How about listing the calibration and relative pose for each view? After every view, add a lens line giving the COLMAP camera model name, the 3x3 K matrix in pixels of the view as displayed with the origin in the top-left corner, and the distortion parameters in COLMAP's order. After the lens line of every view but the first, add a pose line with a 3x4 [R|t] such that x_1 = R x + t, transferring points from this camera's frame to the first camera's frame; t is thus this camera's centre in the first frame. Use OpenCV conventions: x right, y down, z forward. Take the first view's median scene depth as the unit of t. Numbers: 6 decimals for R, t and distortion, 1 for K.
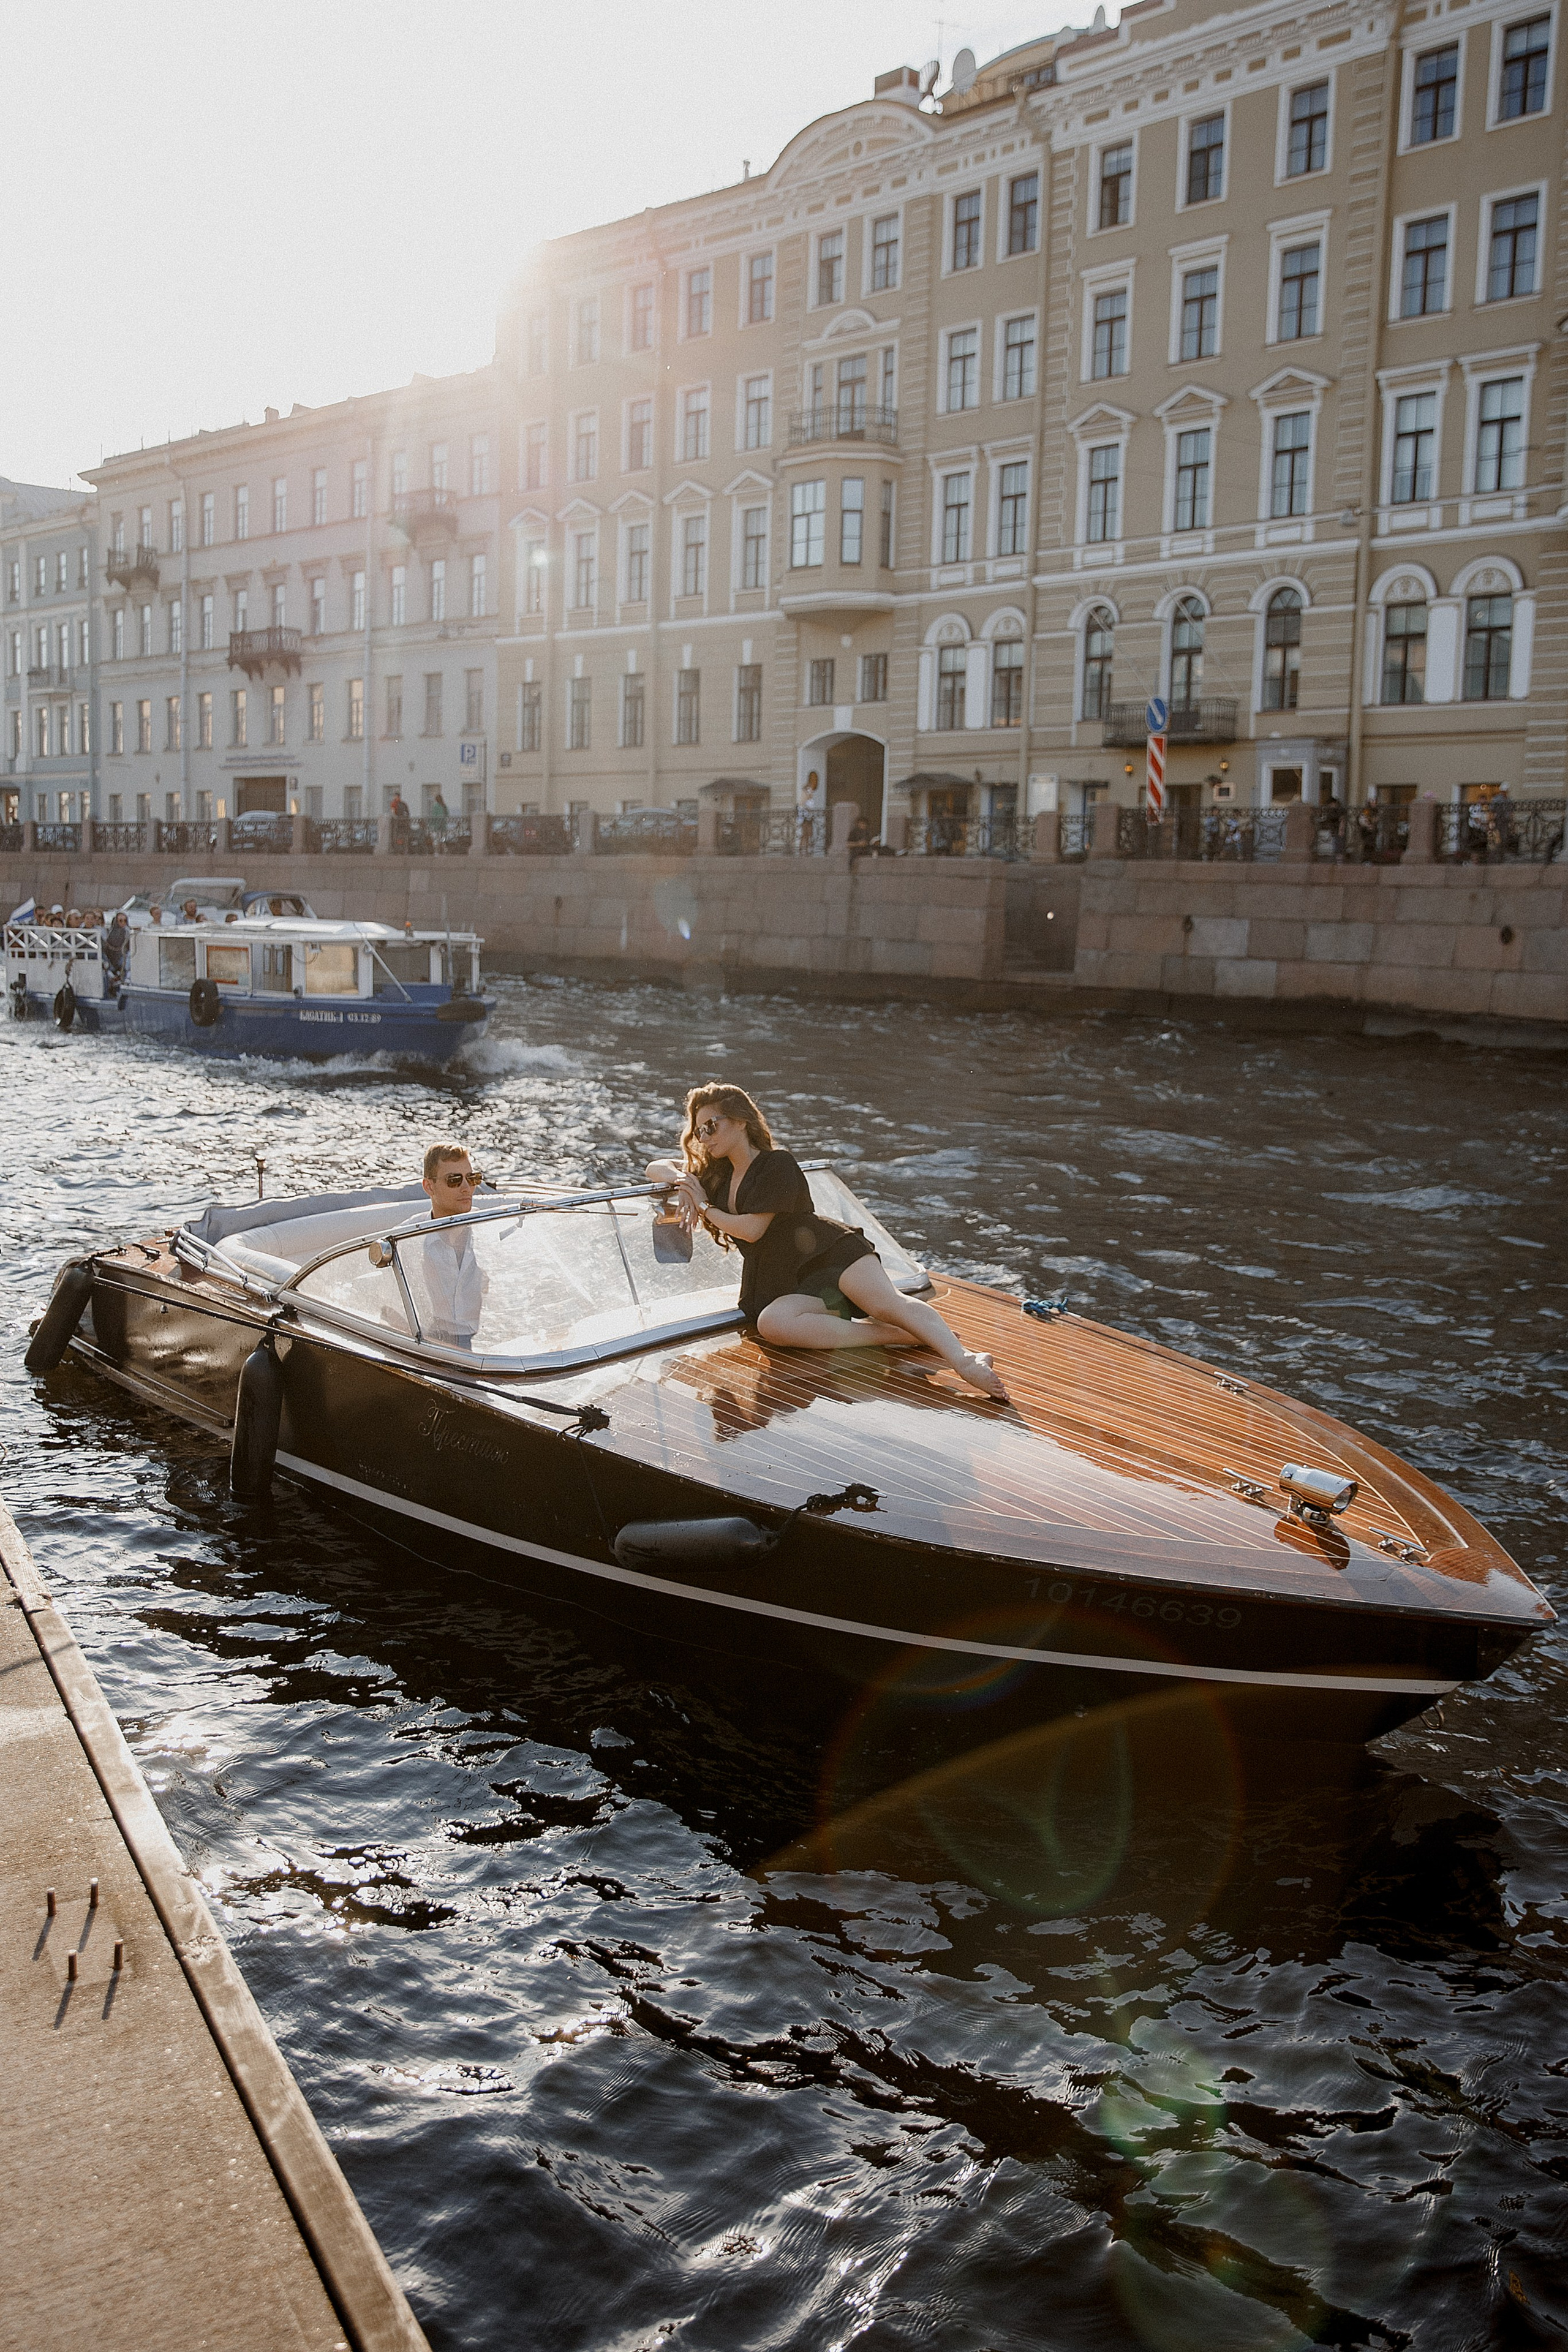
lens RADIAL K [[2014.2, 0, 795.0], [0, 2014.2, 1114.3], [0, 0, 1]] dist [-0.071220, 0.103417]
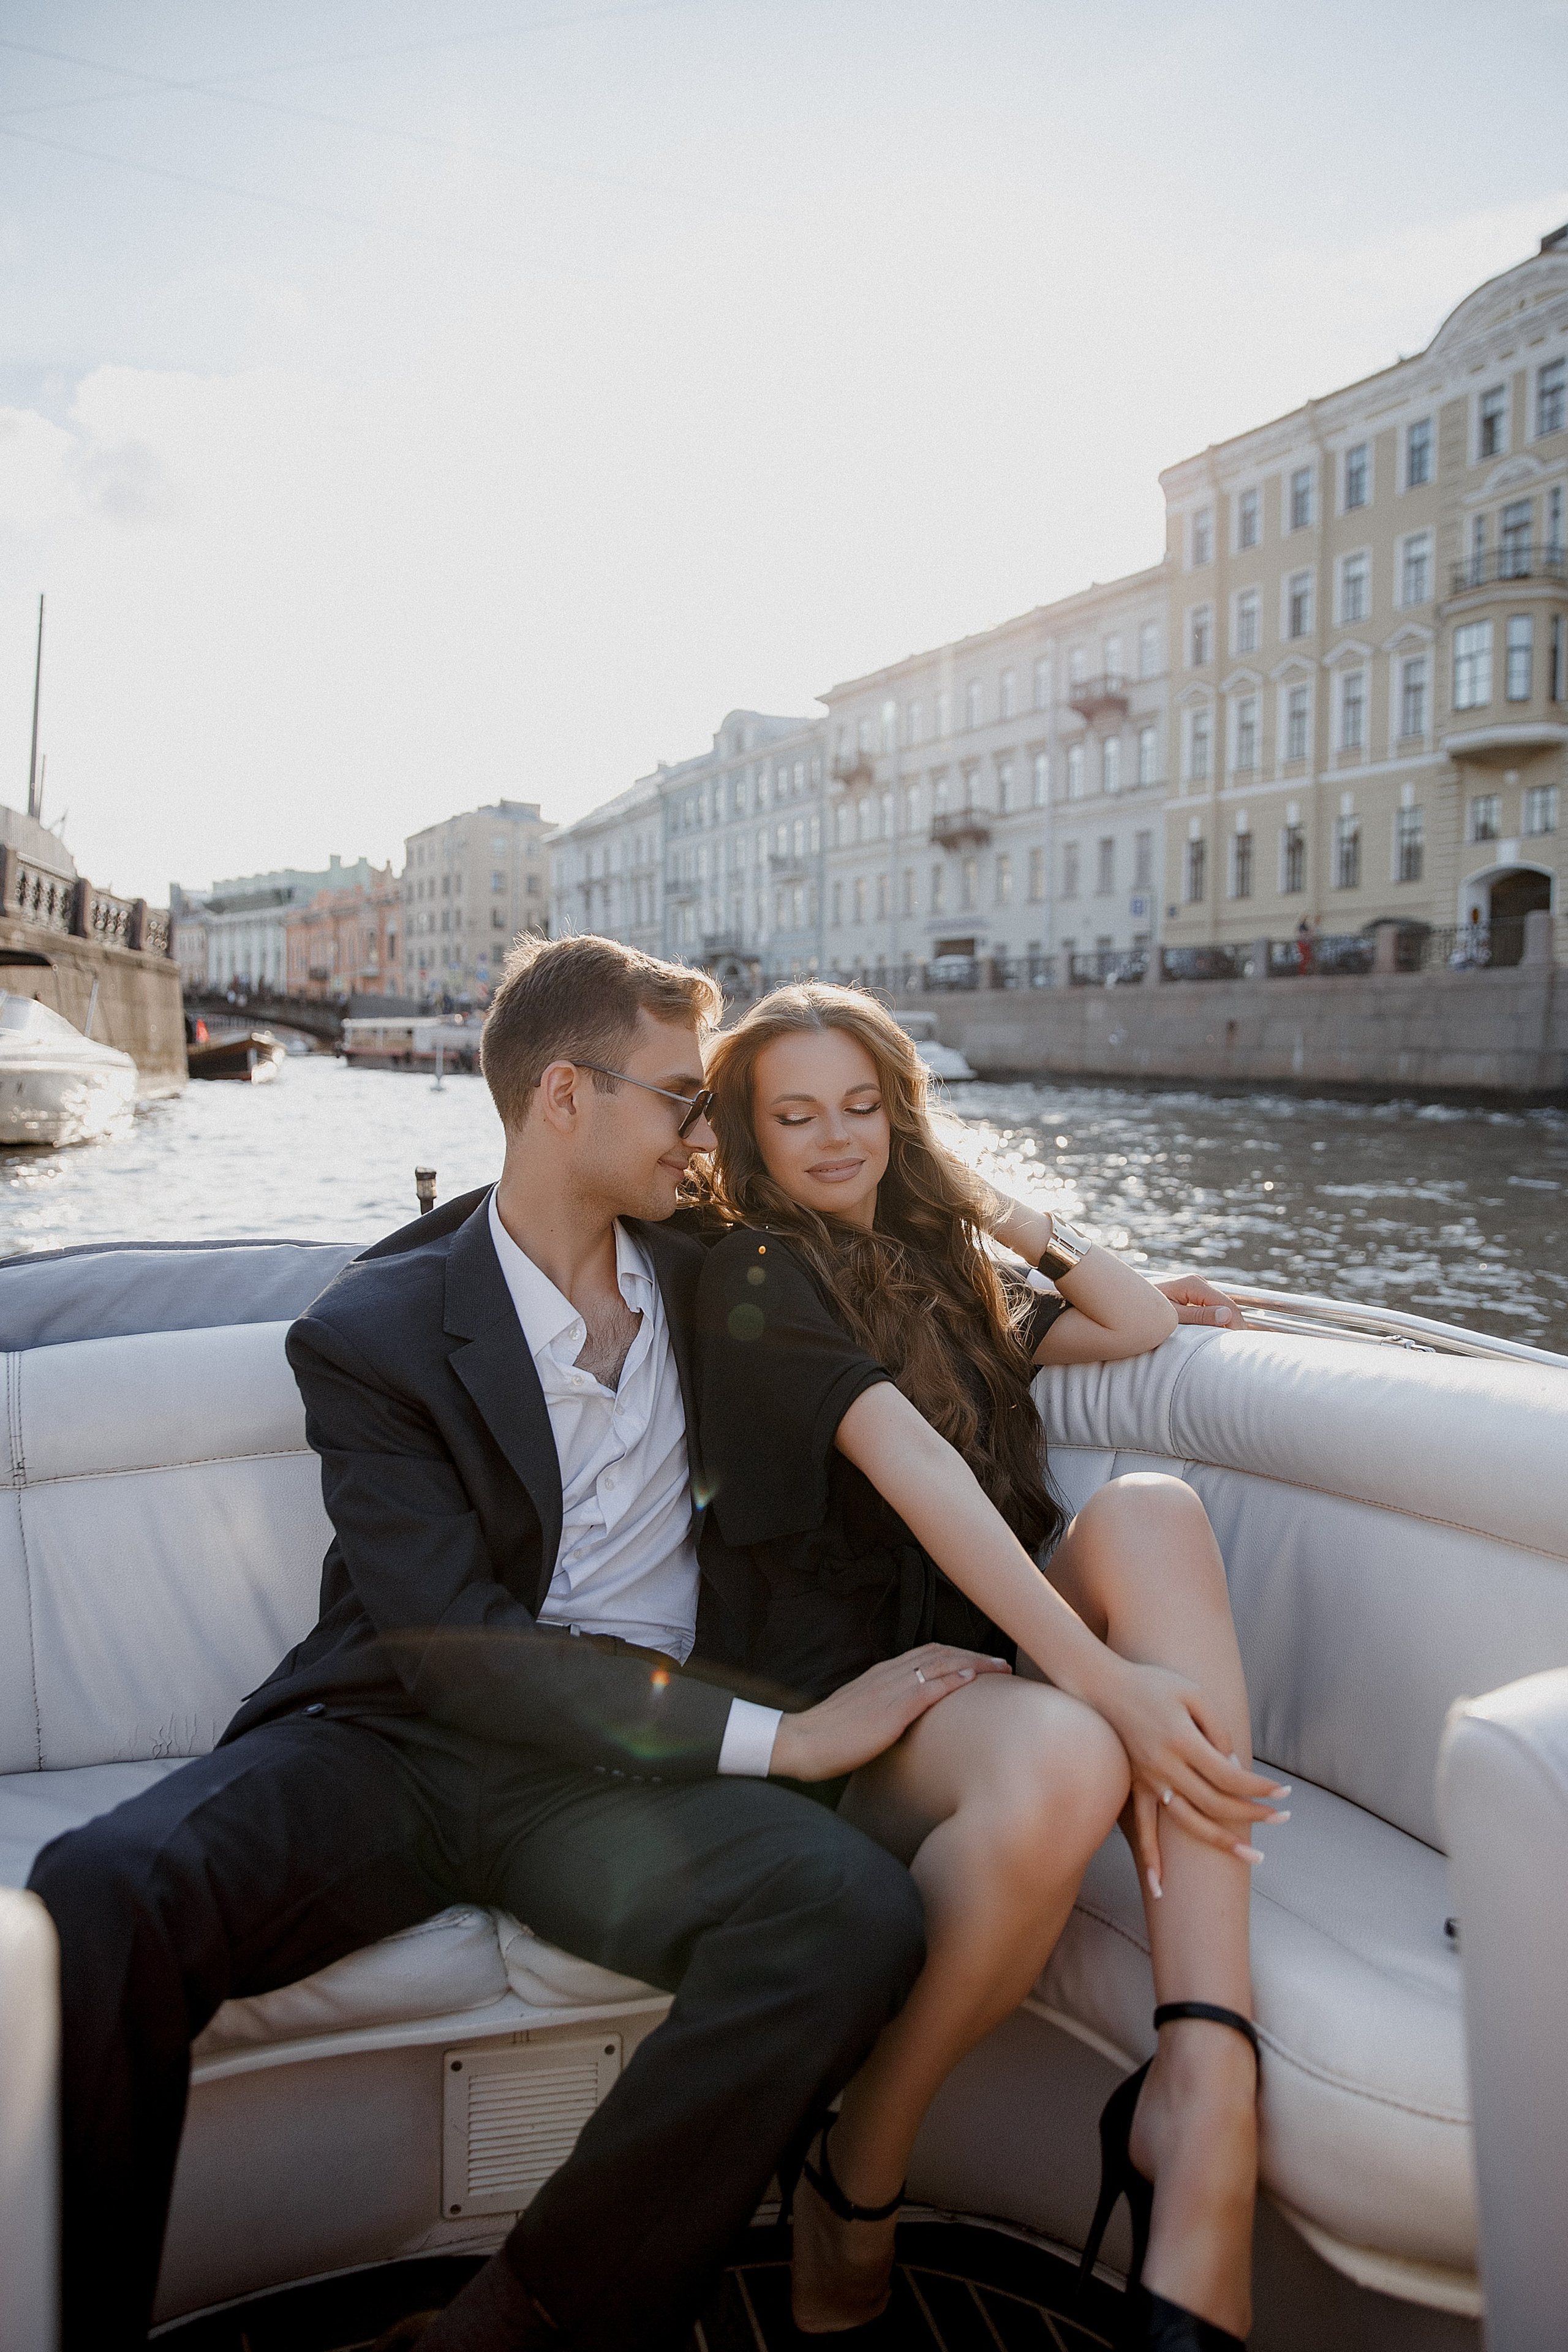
lens RADIAL K [[1627.3, 0, 796.4], [0, 1627.3, 1161.6], [0, 0, 1]] dist [-0.105407, 0.087700]
pose [[0.937060, 0.010124, -0.349022, -0.030900], [-0.027859, 0.998561, -0.045831, 0.007143], [0.348056, 0.052670, 0.935993, 0.123885]]
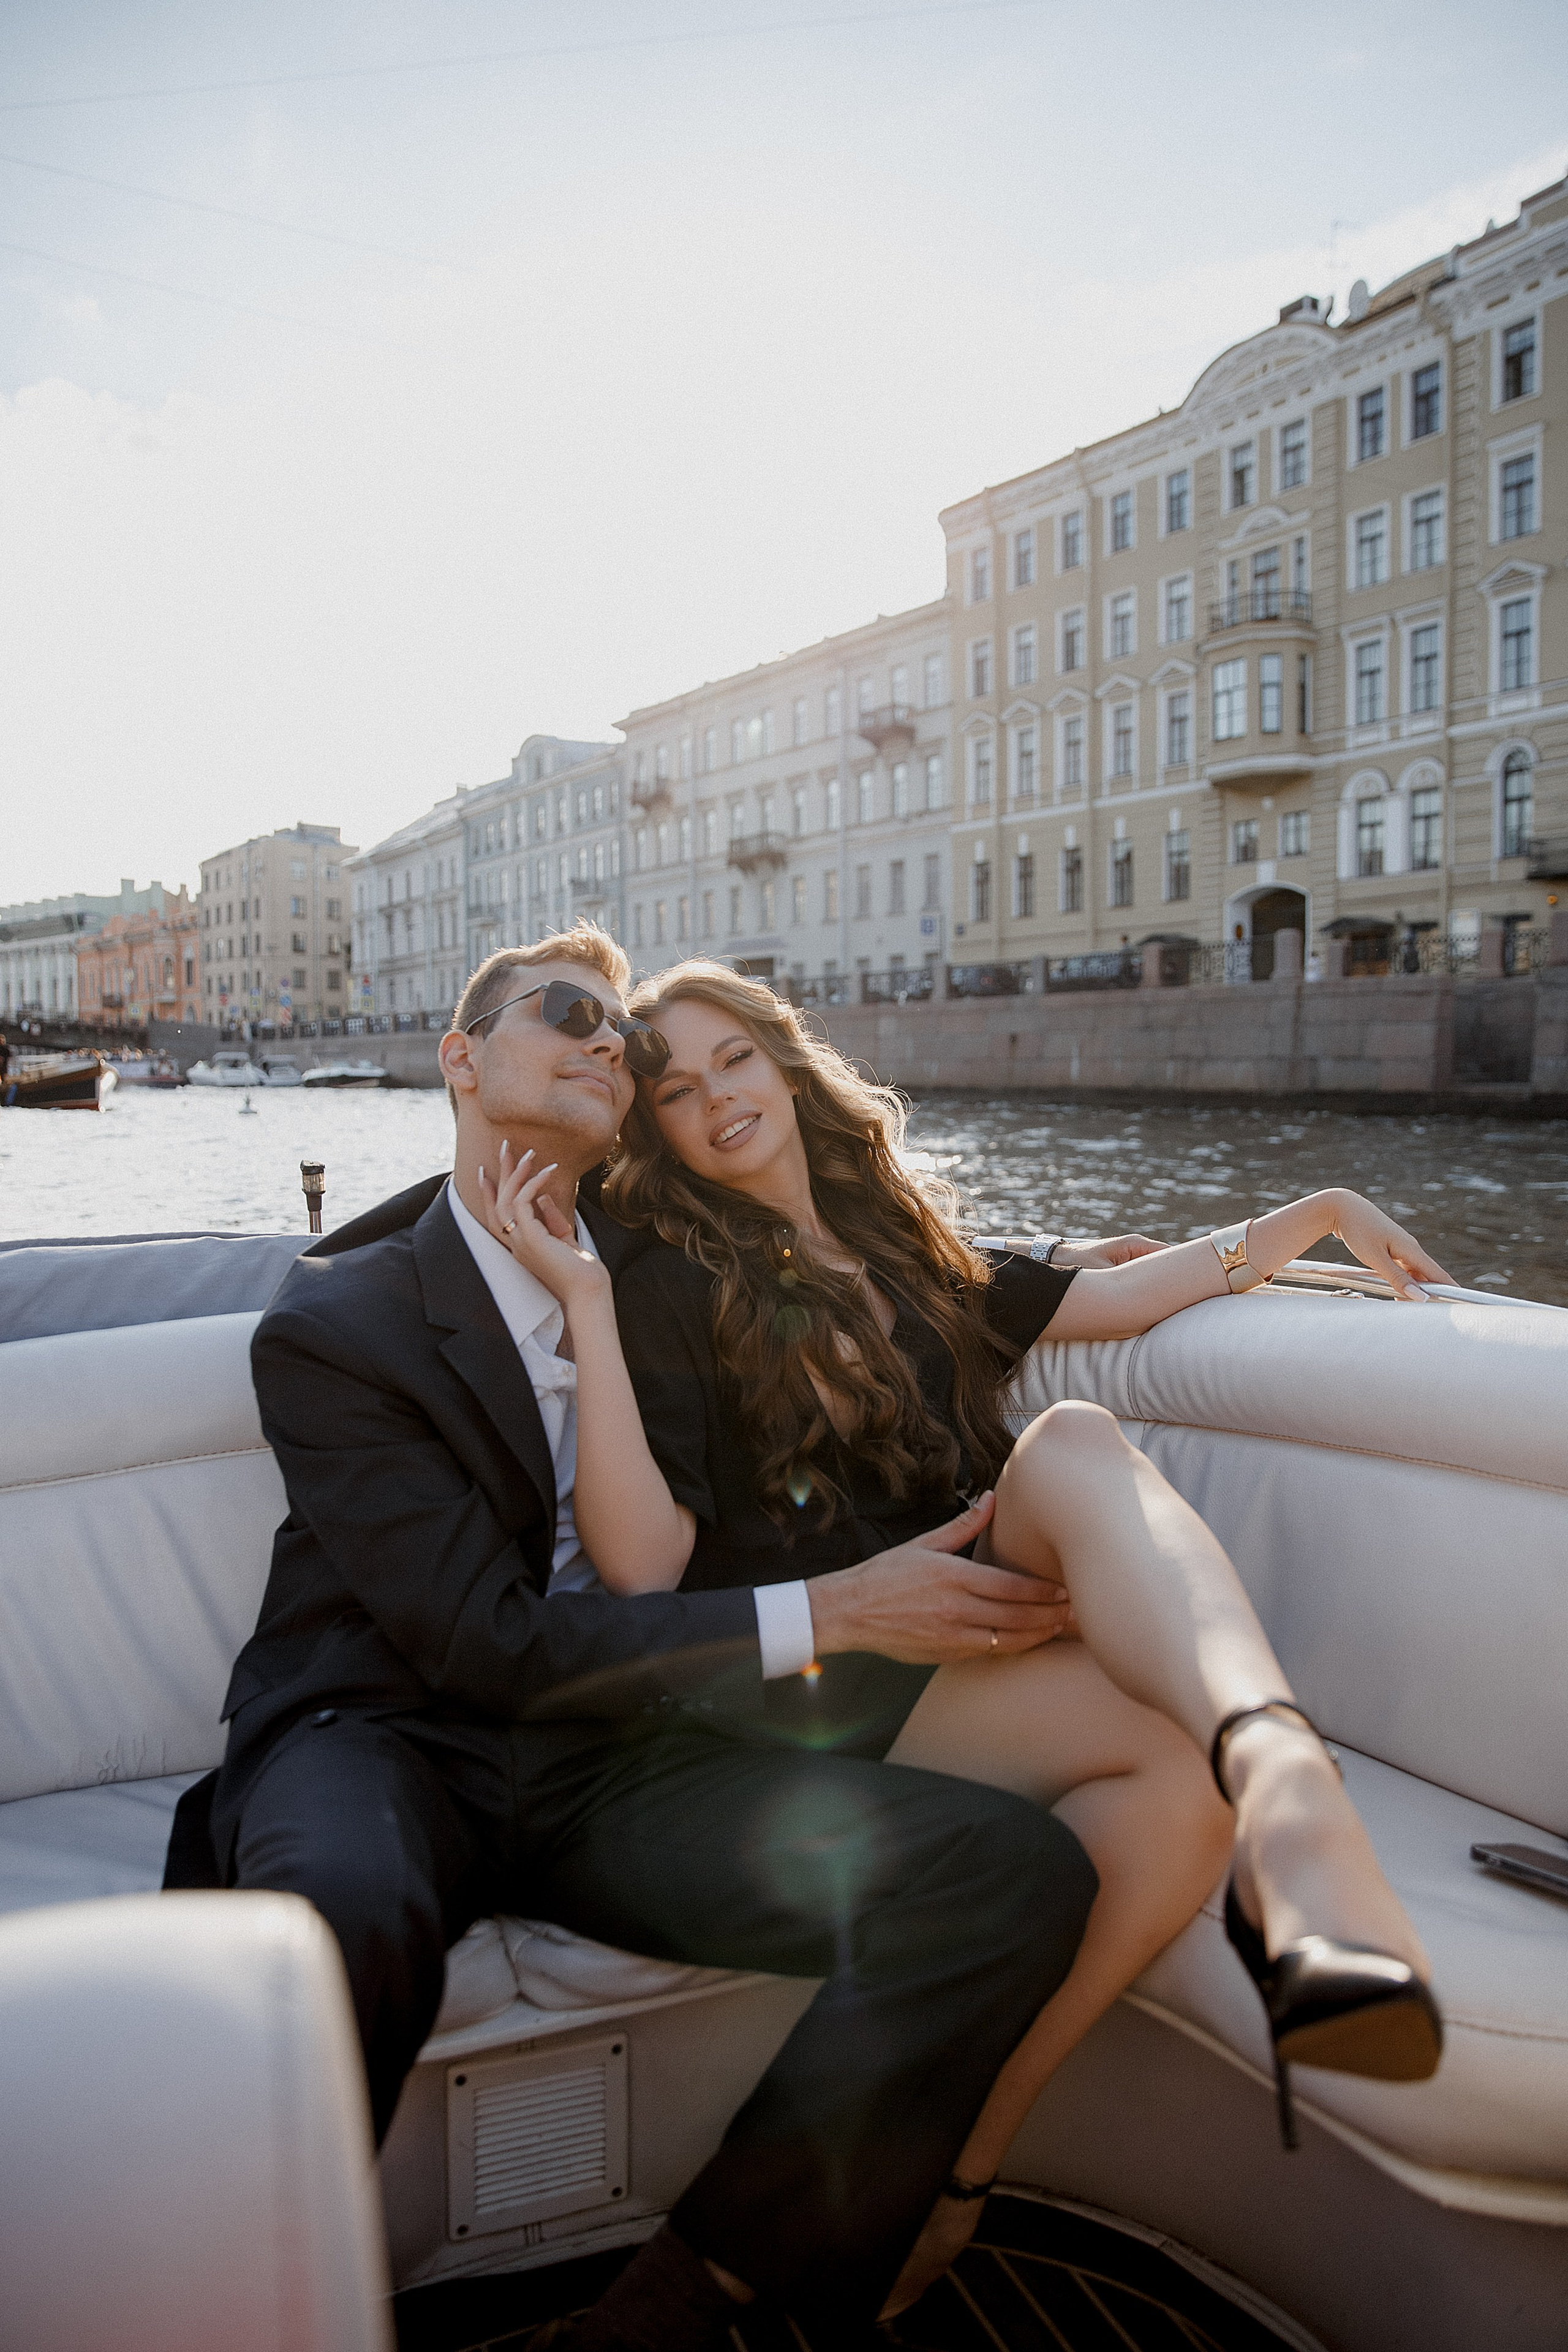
lens RADIAL K [[1627.3, 0, 796.4], [0, 1627.3, 1161.6], [0, 0, 1]] dist [-0.105407, 0.087700]
pose [[0.971519, -0.016352, -0.236395, -0.020489], [0.002554, 0.998281, -0.058555, 0.010990], [0.236947, 0.056283, 0.969891, 0.096337]]
